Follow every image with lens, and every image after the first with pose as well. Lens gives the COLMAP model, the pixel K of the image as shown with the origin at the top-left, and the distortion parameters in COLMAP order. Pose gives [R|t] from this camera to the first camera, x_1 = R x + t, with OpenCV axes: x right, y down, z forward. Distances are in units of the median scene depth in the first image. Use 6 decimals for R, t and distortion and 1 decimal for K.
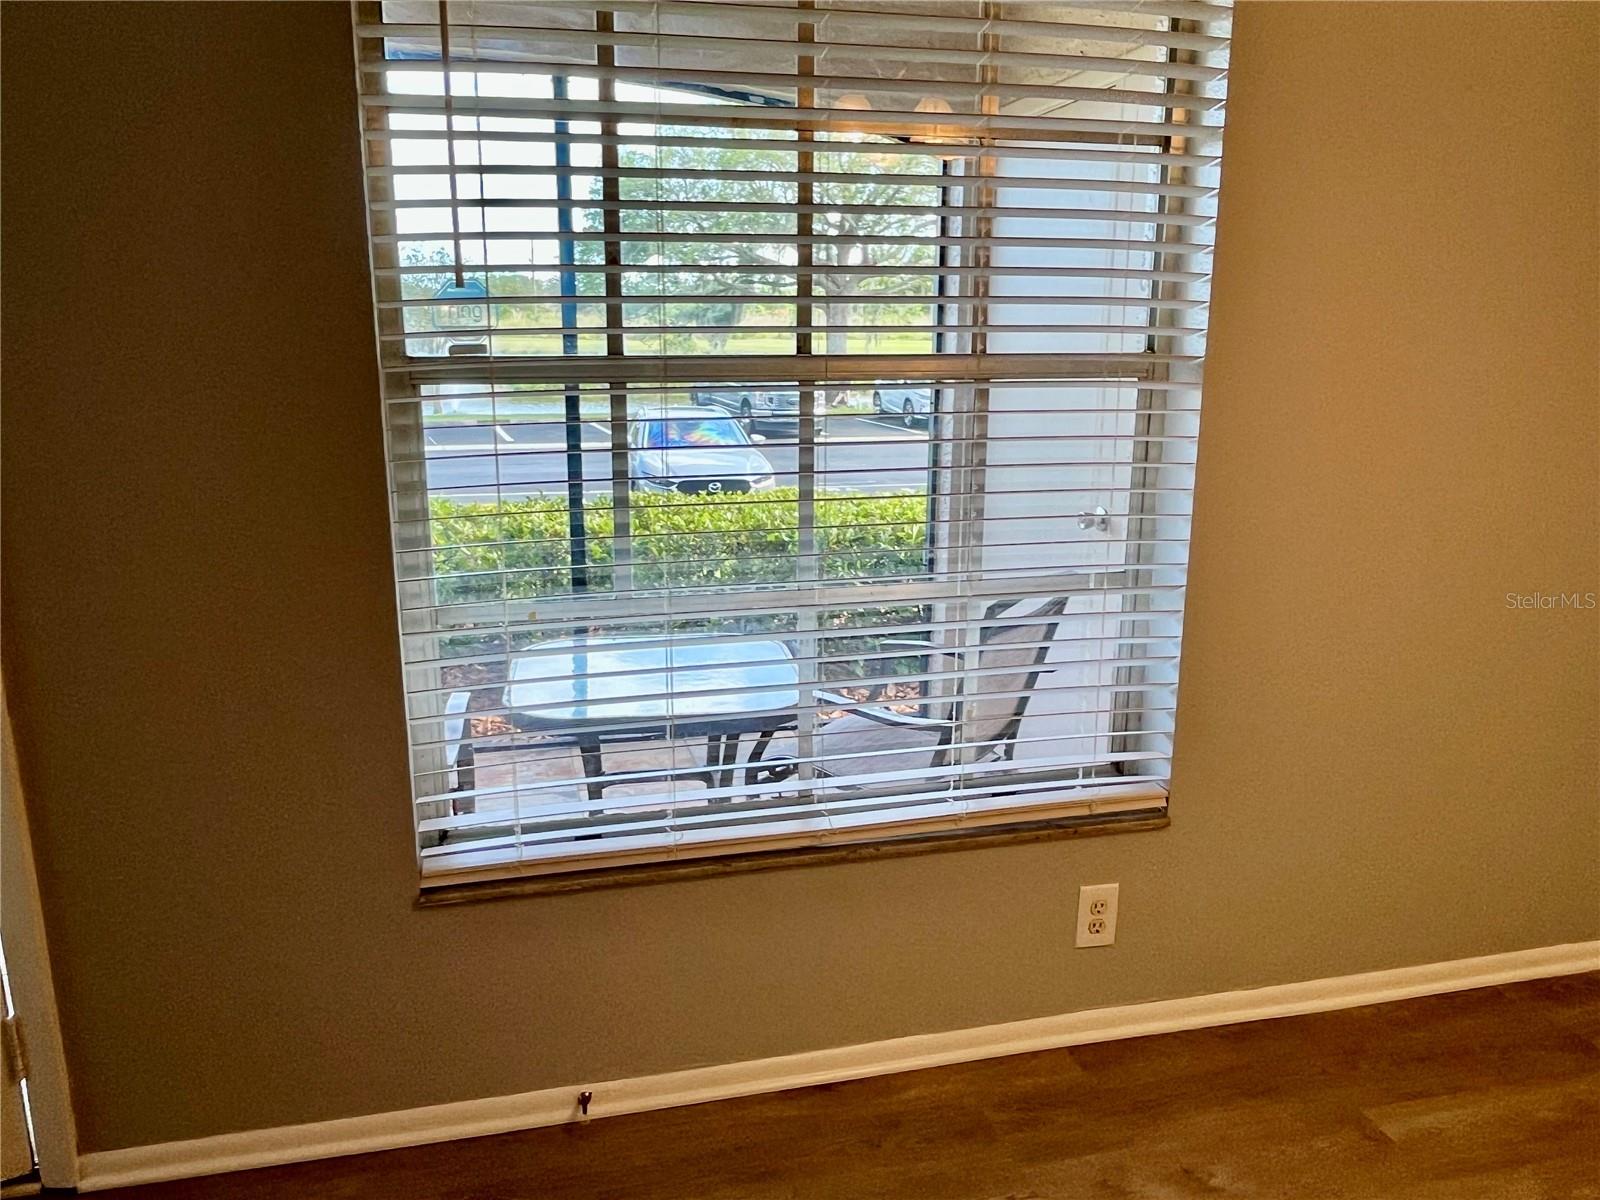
lens RADIAL K [[1215.0, 0, 781.2], [0, 1215.0, 605.6], [0, 0, 1]] dist [0.008028, -0.004579]
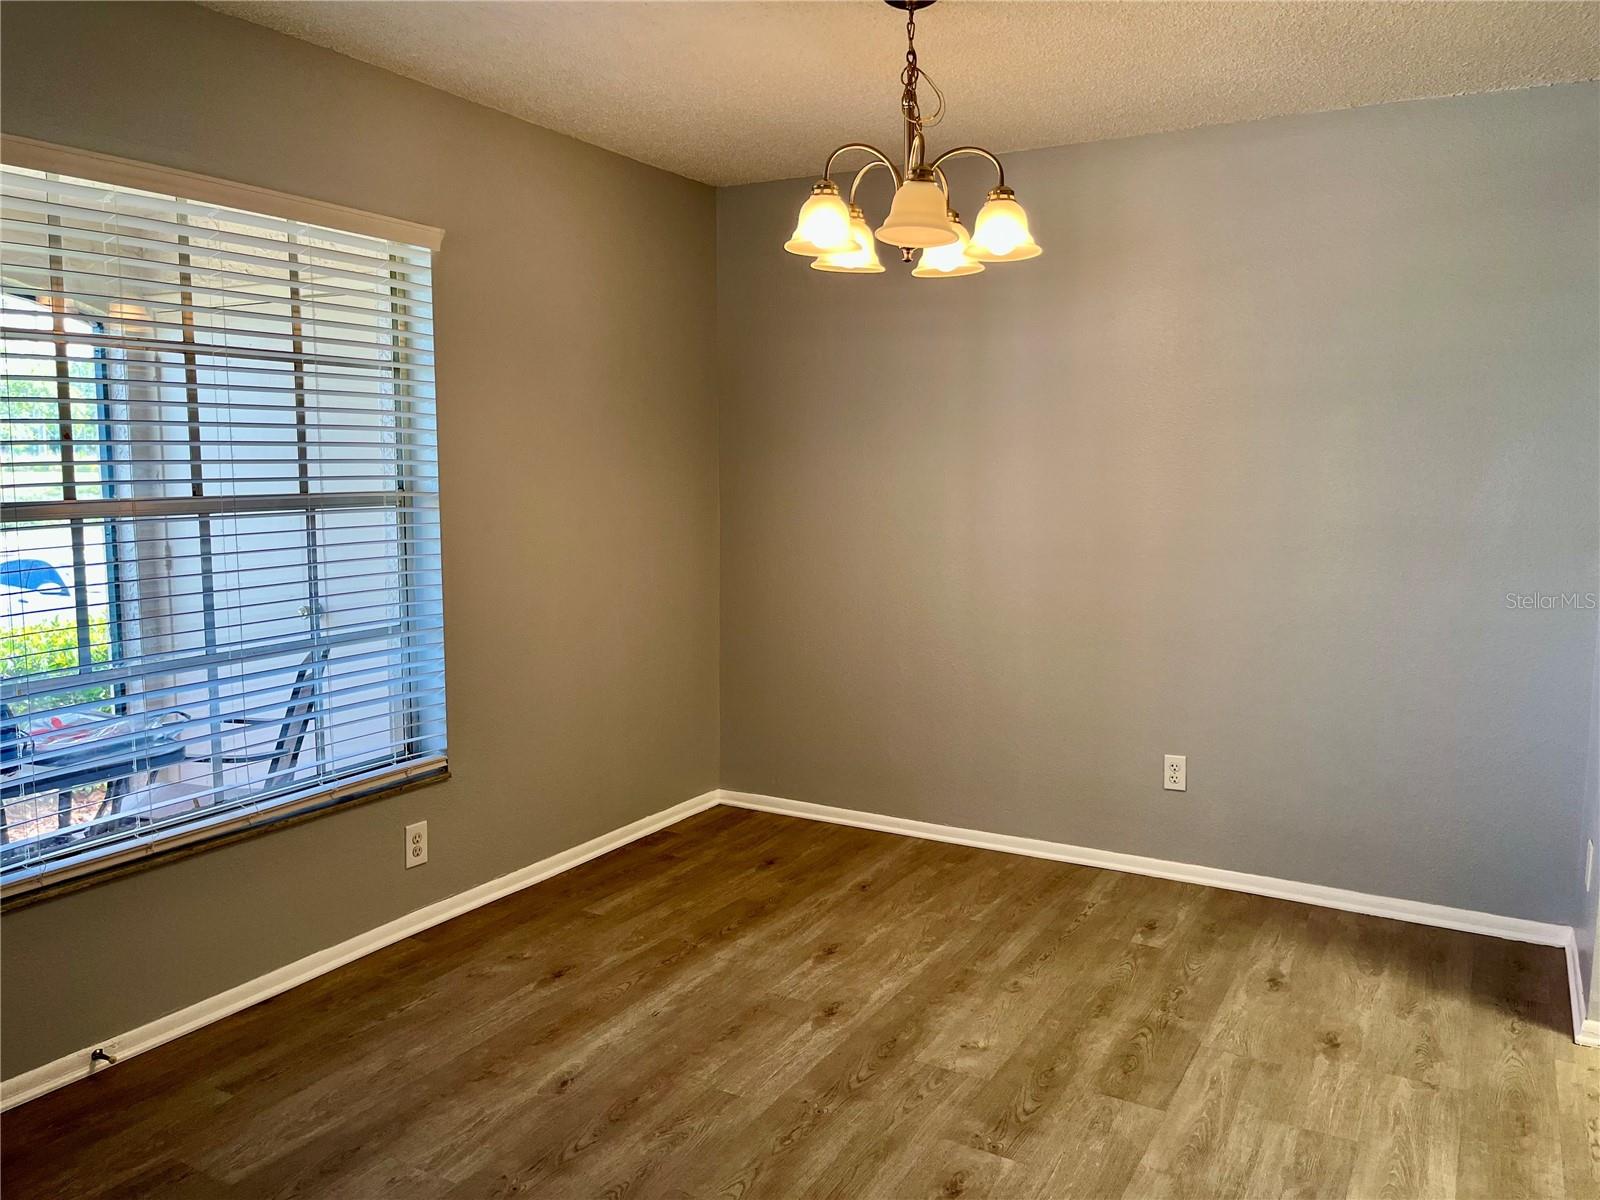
lens RADIAL K [[1213.7, 0, 798.4], [0, 1213.7, 613.5], [0, 0, 1]] dist [0.053328, -0.081953]
pose [[0.696130, -0.097483, 0.711267, -0.525339], [0.174959, 0.983903, -0.036386, 0.114405], [-0.696270, 0.149772, 0.701980, -0.528484]]
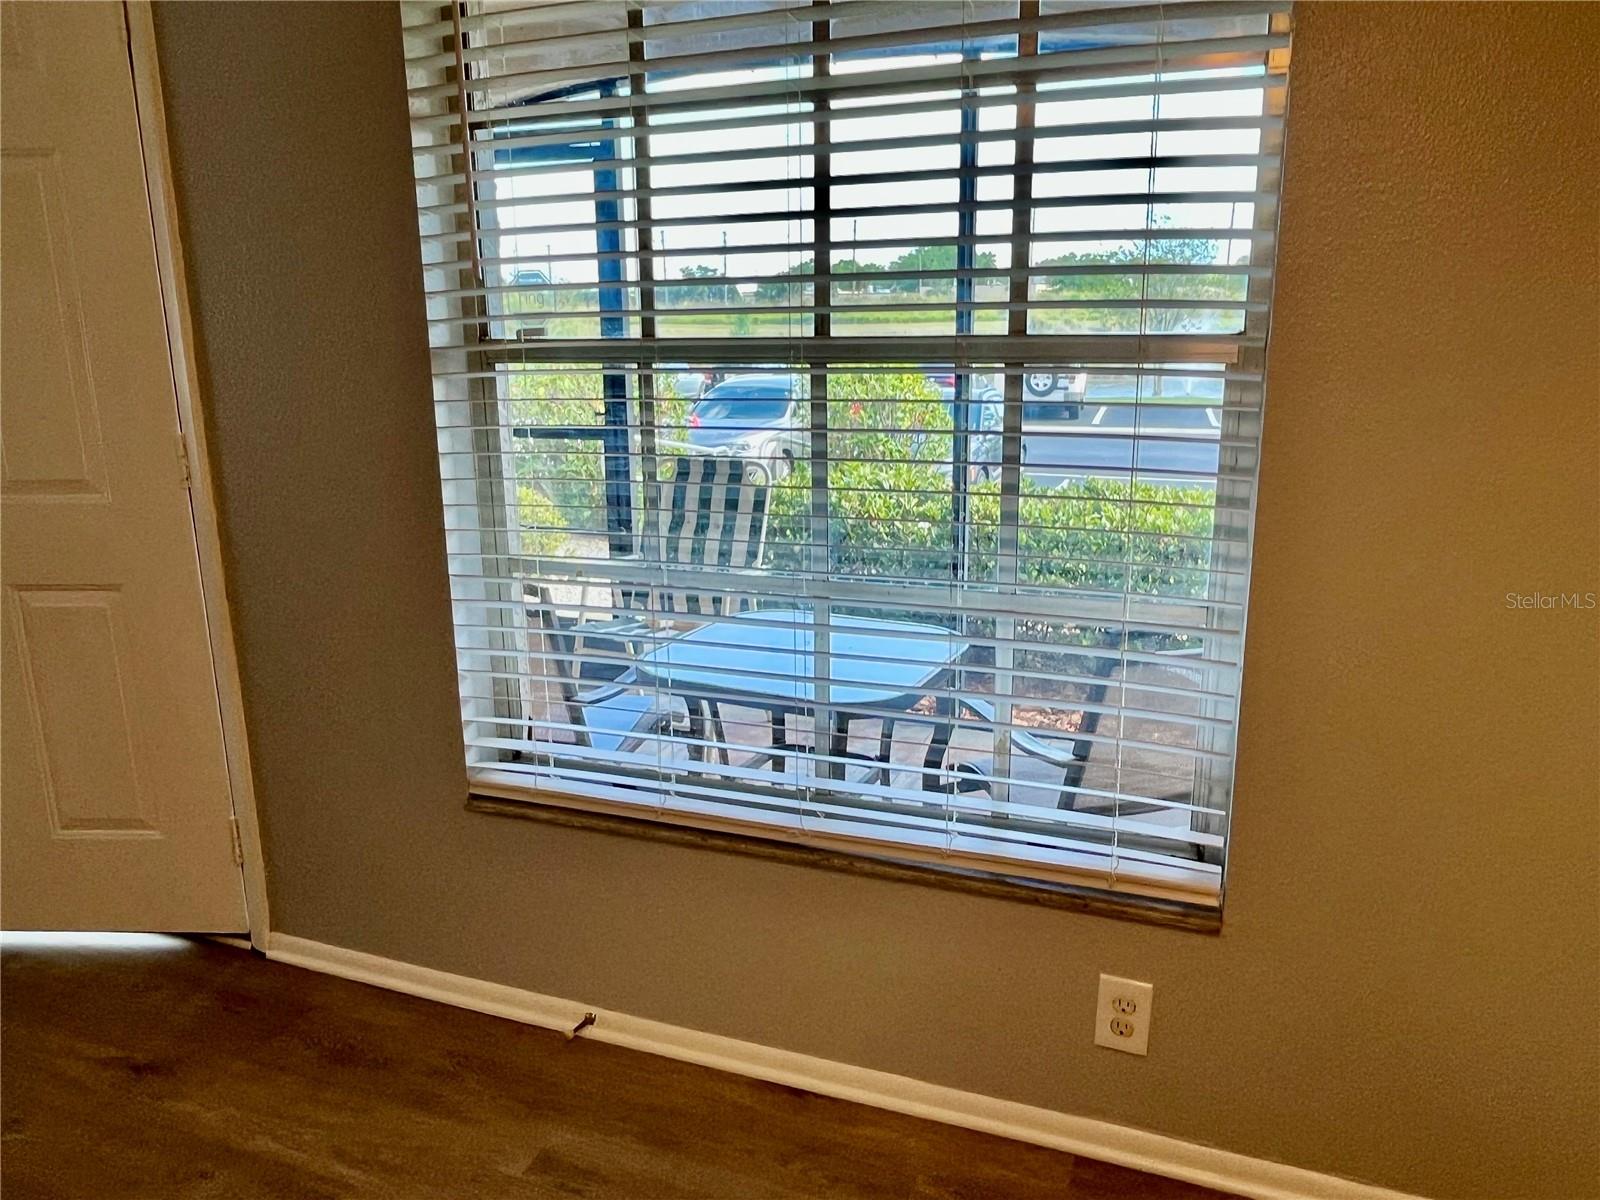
lens RADIAL K [[1283.2, 0, 744.2], [0, 1283.2, 635.5], [0, 0, 1]] dist [0.009766, -0.000111]
pose [[0.792871, 0.138400, -0.593465, 0.583309], [-0.119965, 0.990260, 0.070662, -0.035138], [0.597464, 0.015169, 0.801752, 0.148596]]
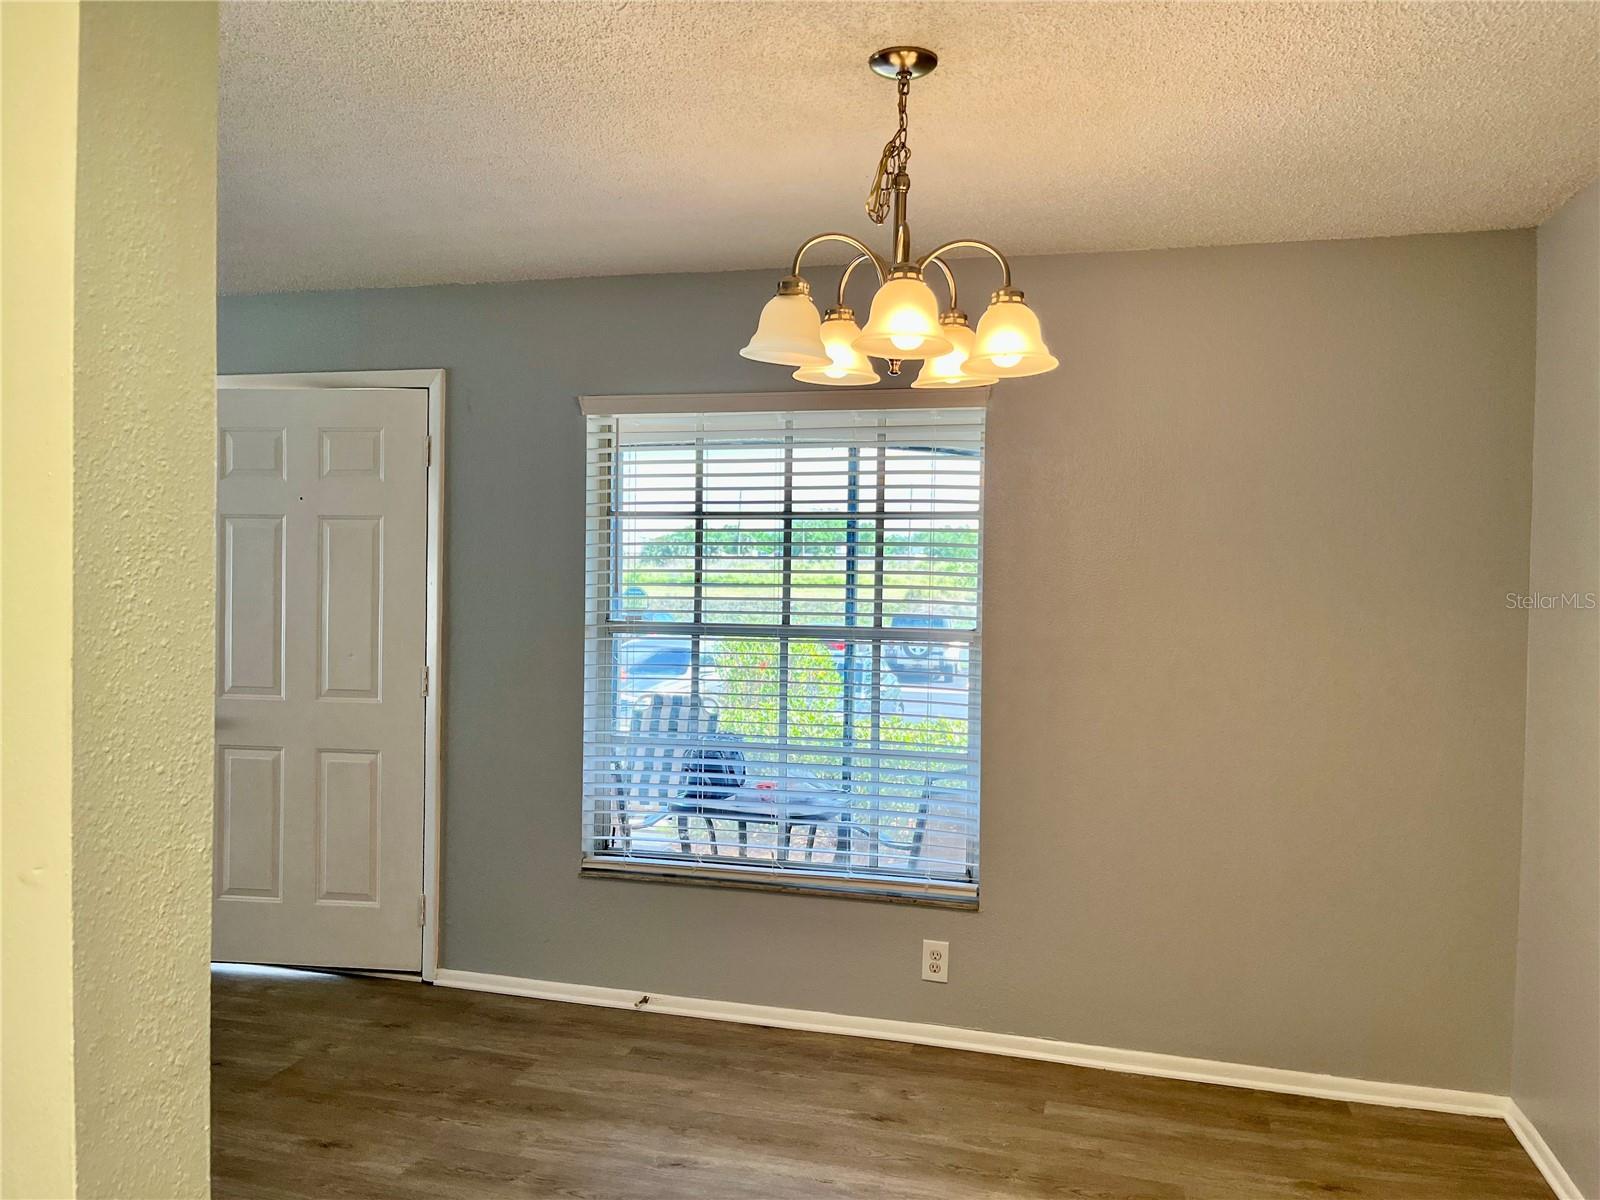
lens RADIAL K [[1213.7, 0, 798.7], [0, 1213.7, 589.6], [0, 0, 1]] dist [0.053328, -0.081953]
pose [[0.869488, 0.011836, -0.493813, 0.987795], [-0.128734, 0.970594, -0.203407, 0.135900], [0.476884, 0.240430, 0.845444, -0.668578]]
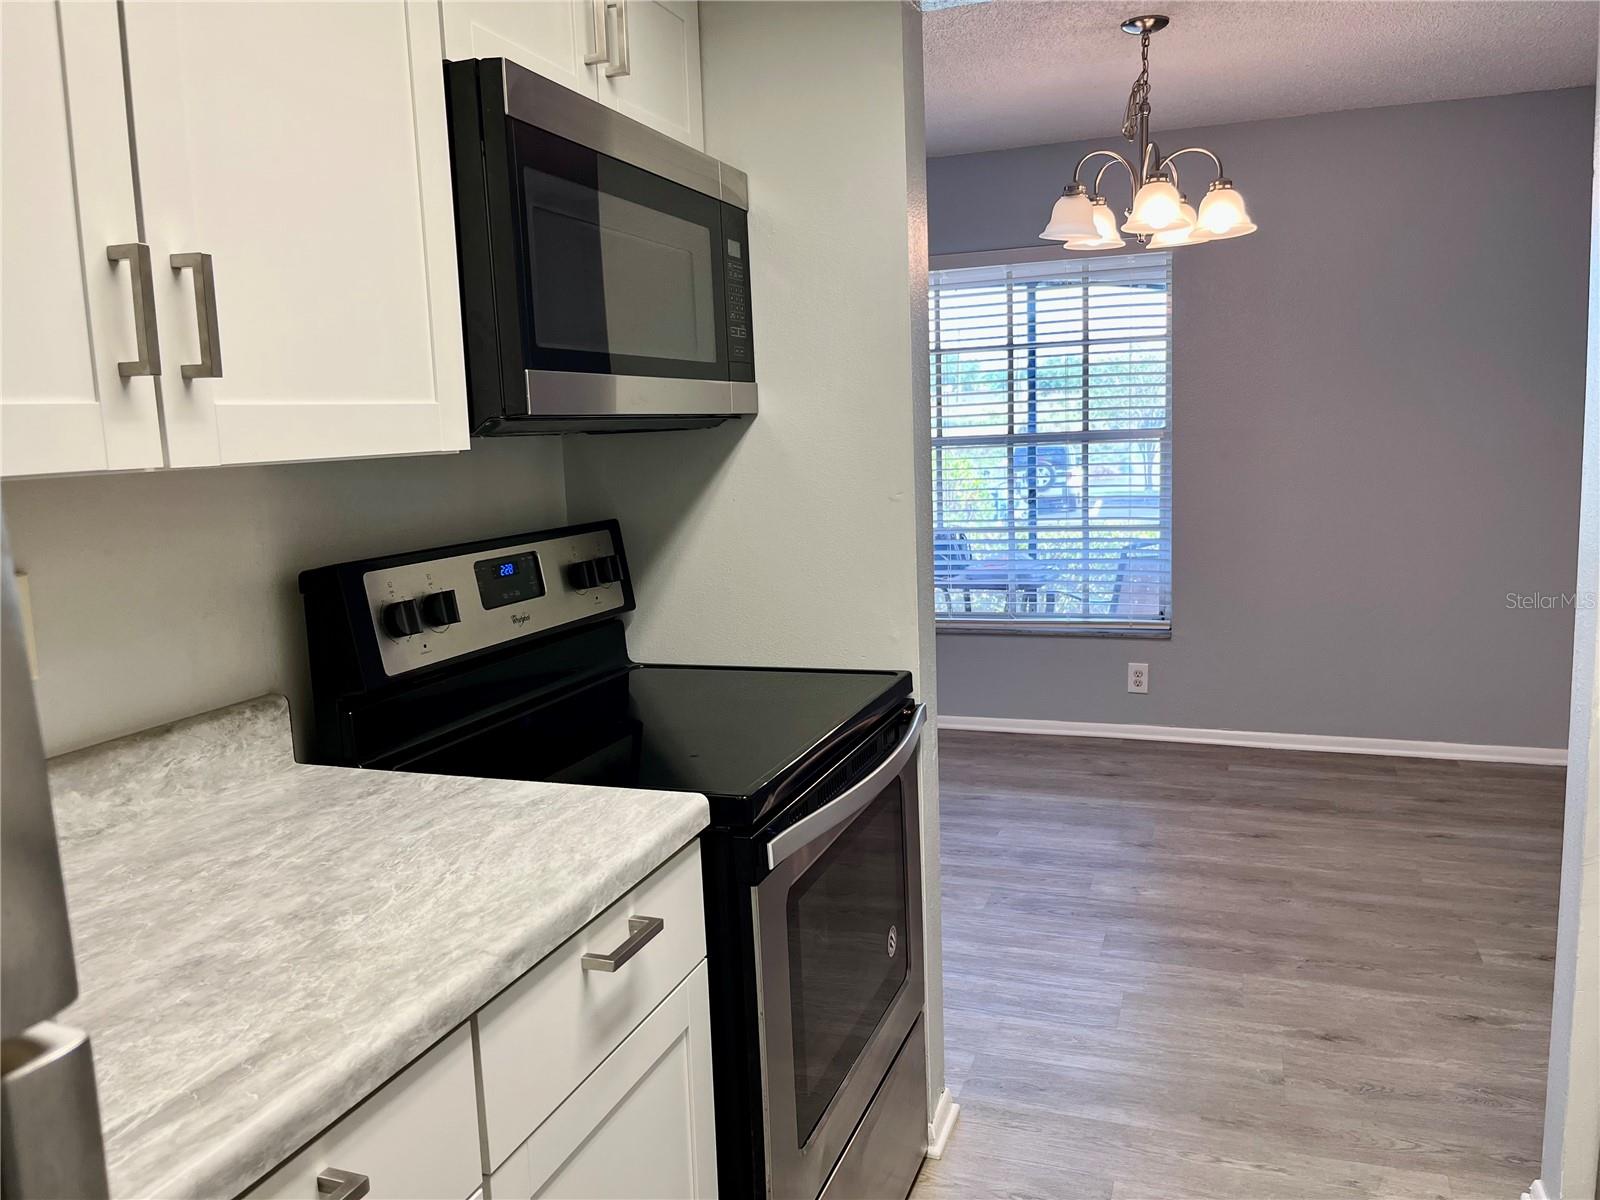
lens RADIAL K [[1213.7, 0, 805.7], [0, 1213.7, 590.3], [0, 0, 1]] dist [0.053328, -0.081953]
pose [[0.826234, 0.037900, -0.562051, 1.085552], [-0.092029, 0.993411, -0.068299, 0.328556], [0.555759, 0.108156, 0.824278, -1.289689]]
